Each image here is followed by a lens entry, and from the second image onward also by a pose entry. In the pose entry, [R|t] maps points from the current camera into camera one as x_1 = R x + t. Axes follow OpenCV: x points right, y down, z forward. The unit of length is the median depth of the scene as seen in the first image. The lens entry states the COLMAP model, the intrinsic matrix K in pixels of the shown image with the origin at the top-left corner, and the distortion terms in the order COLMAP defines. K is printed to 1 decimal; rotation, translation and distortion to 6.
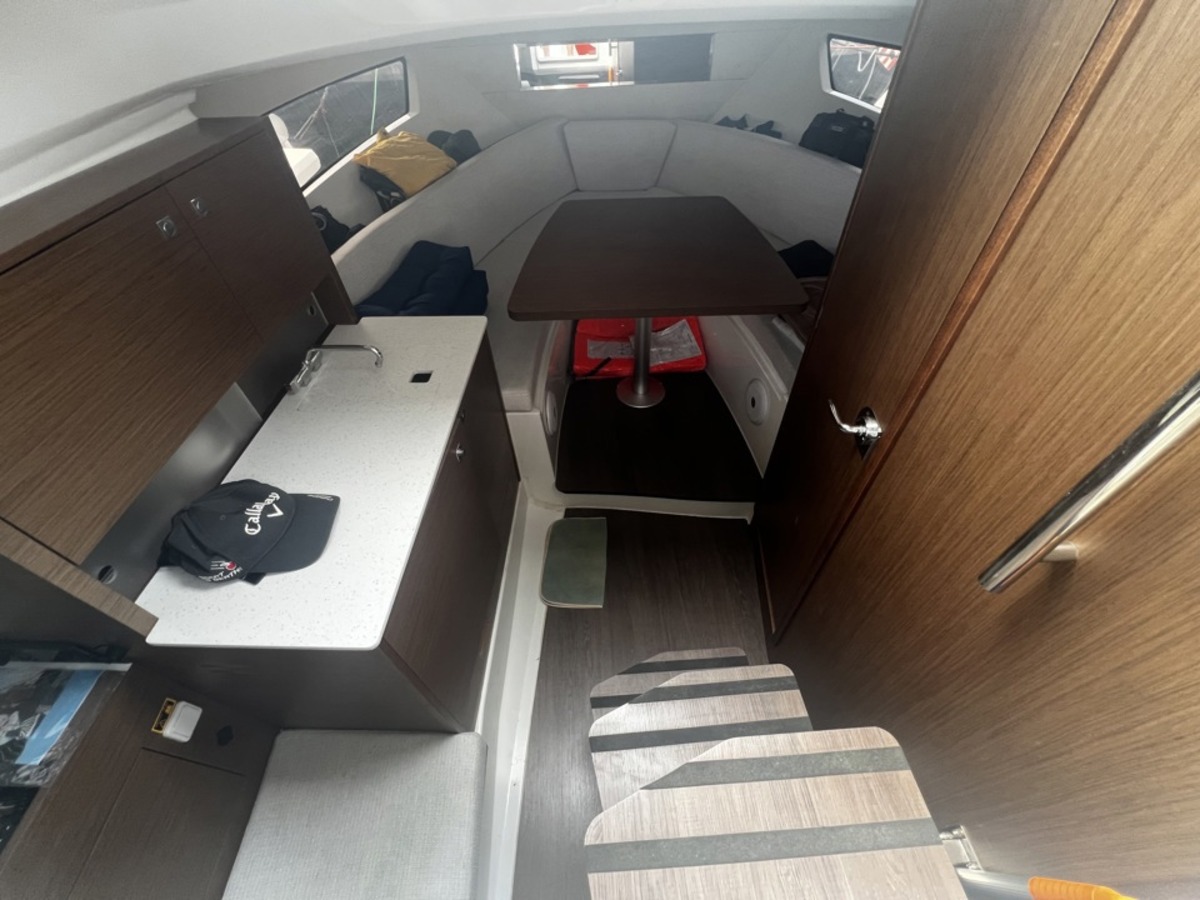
lens RADIAL K [[480.4, 0, 602.5], [0, 480.4, 446.2], [0, 0, 1]] dist [0.004528, -0.000264]
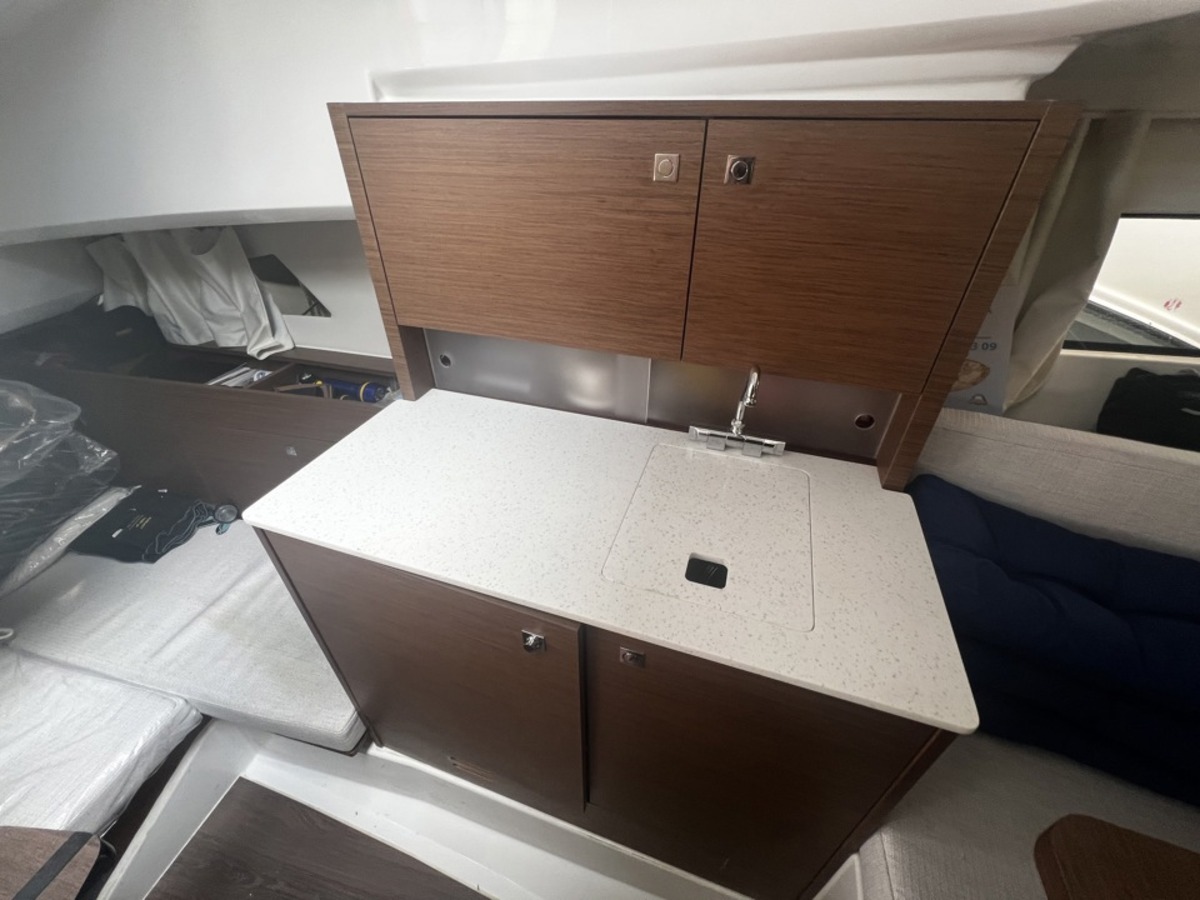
lens RADIAL K [[485.4, 0, 600.2], [0, 485.4, 447.8], [0, 0, 1]] dist [-0.001627, -0.000207]
pose [[-0.303687, 0.560812, -0.770237, -0.011198], [-0.688289, 0.429861, 0.584360, -0.267332], [0.658811, 0.707608, 0.255457, 0.439659]]
